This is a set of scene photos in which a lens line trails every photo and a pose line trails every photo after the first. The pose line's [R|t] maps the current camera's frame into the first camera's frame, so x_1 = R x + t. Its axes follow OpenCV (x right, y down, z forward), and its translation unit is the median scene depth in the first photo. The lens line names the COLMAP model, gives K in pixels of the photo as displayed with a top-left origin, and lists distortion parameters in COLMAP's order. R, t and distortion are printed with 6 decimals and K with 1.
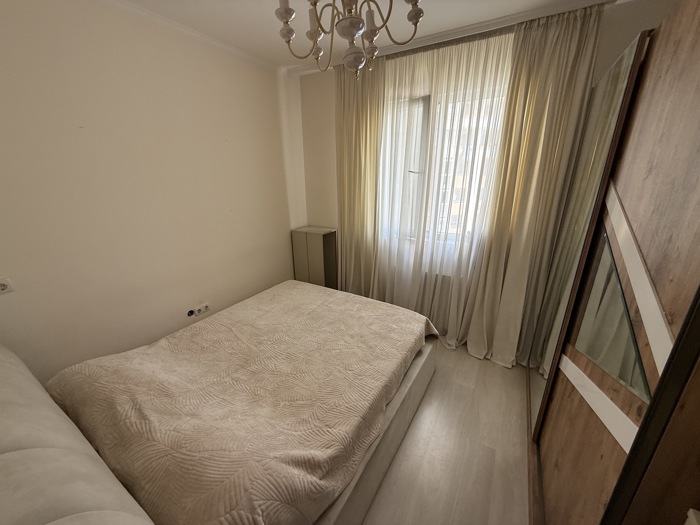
lens RADIAL K [[277.9, 0, 348.9], [0, 277.9, 263.2], [0, 0, 1]] dist [-0.000462, 0.000030]
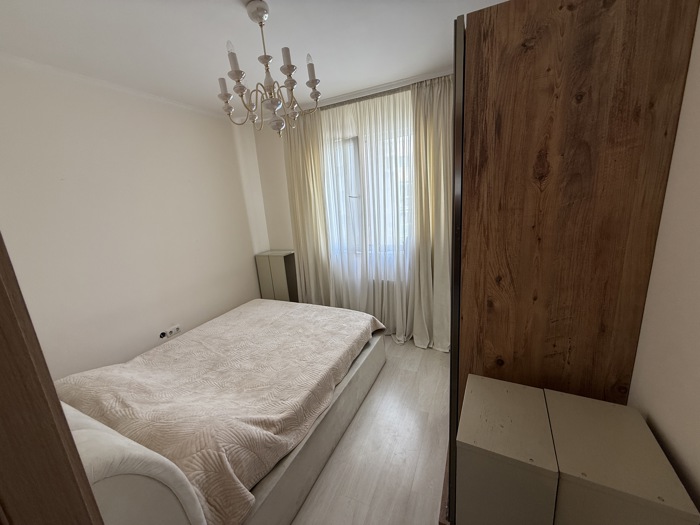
lens RADIAL K [[277.9, 0, 348.9], [0, 277.9, 263.2], [0, 0, 1]] dist [-0.000462, 0.000030]
pose [[0.992368, -0.087332, 0.087055, 0.108684], [0.094885, 0.991699, -0.086775, 0.075658], [-0.078754, 0.094373, 0.992417, -0.209934]]
